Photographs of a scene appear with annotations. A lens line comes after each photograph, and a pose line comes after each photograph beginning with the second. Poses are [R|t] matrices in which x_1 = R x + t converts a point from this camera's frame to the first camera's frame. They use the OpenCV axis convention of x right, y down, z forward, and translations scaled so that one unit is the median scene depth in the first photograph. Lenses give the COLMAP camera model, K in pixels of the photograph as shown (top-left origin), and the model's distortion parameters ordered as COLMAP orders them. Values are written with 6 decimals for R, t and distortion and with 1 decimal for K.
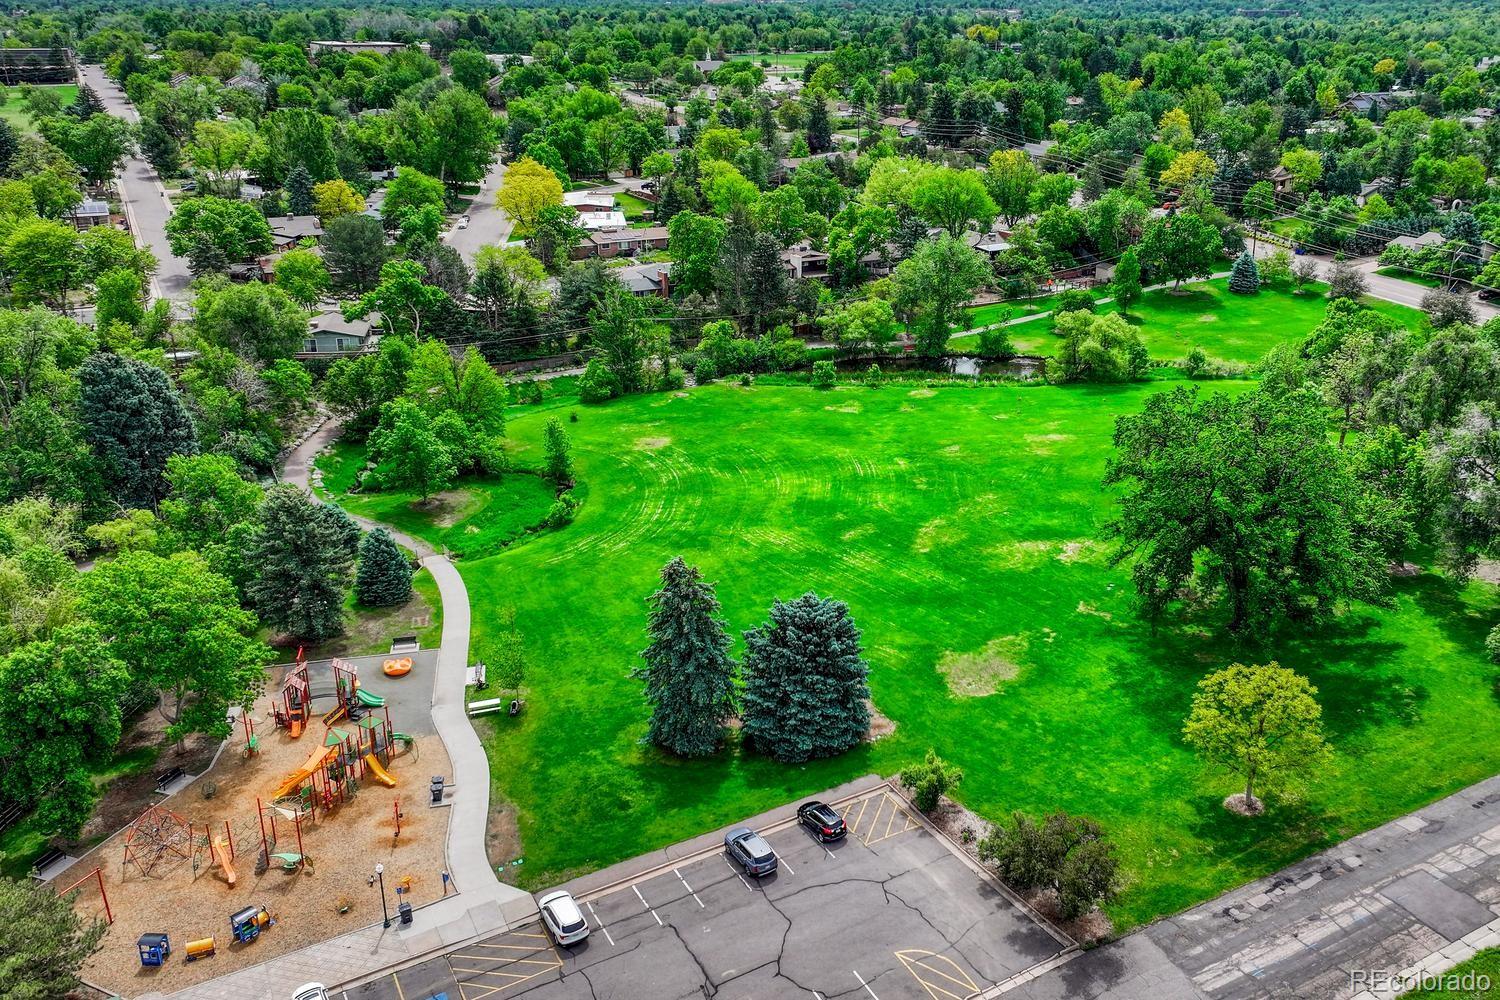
lens RADIAL K [[1248.2, 0, 750.0], [0, 1248.2, 500.0], [0, 0, 1]] dist [0.060429, -0.055673]
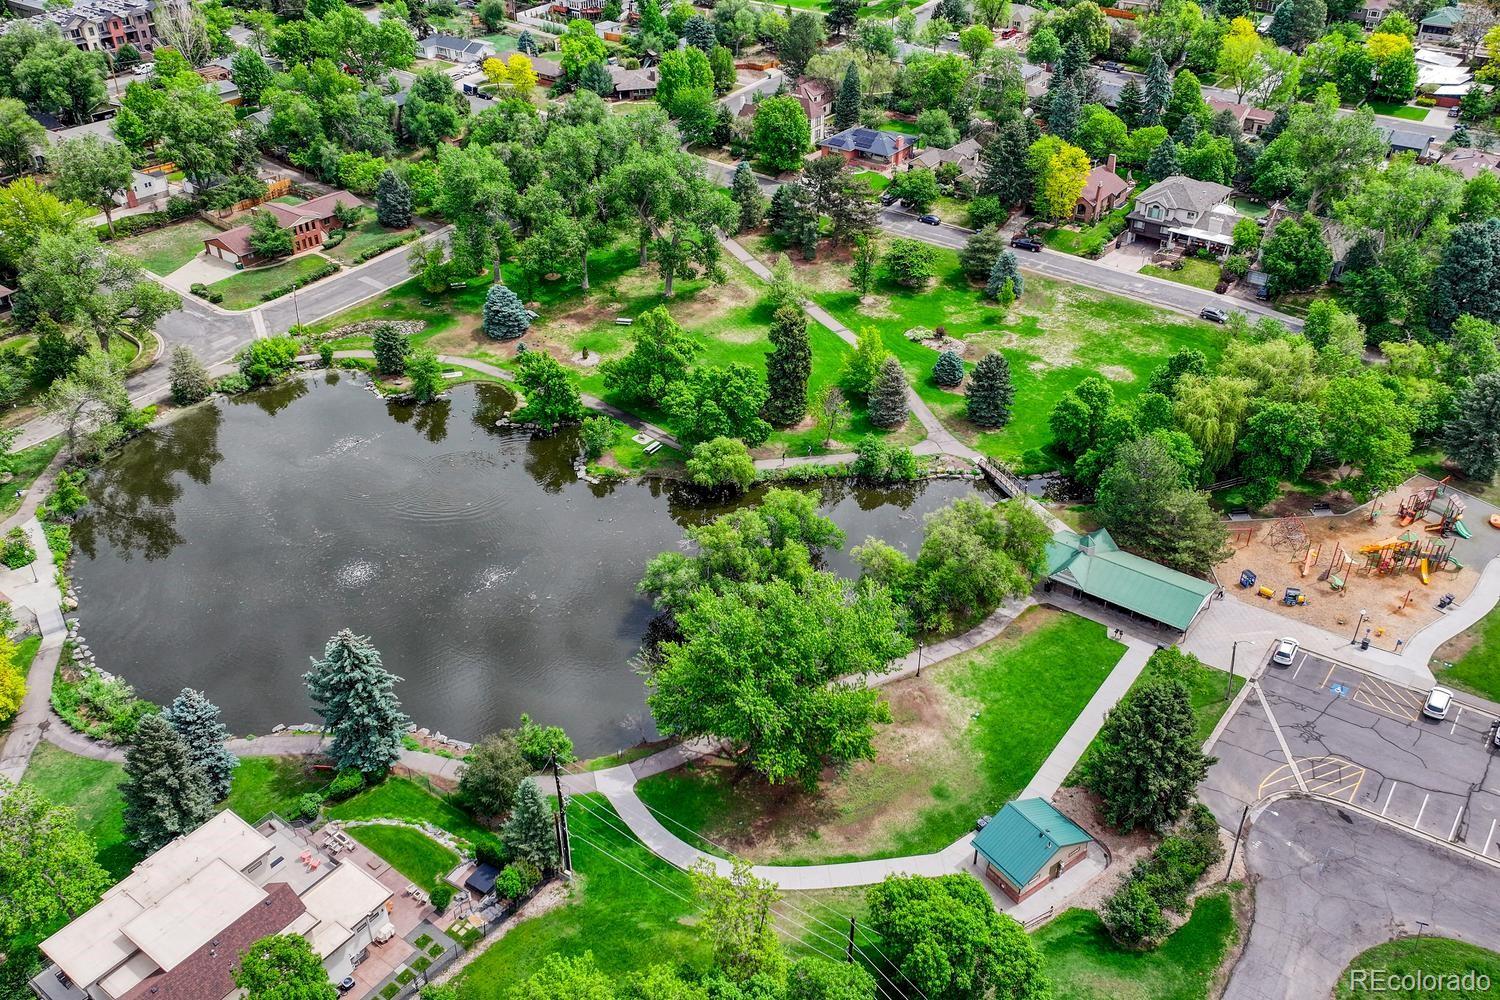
lens RADIAL K [[1248.2, 0, 750.0], [0, 1248.2, 500.0], [0, 0, 1]] dist [0.060429, -0.055673]
pose [[0.405779, 0.500770, -0.764574, 0.559193], [-0.289037, 0.863917, 0.412437, -0.285510], [0.867065, 0.053632, 0.495301, -0.544930]]
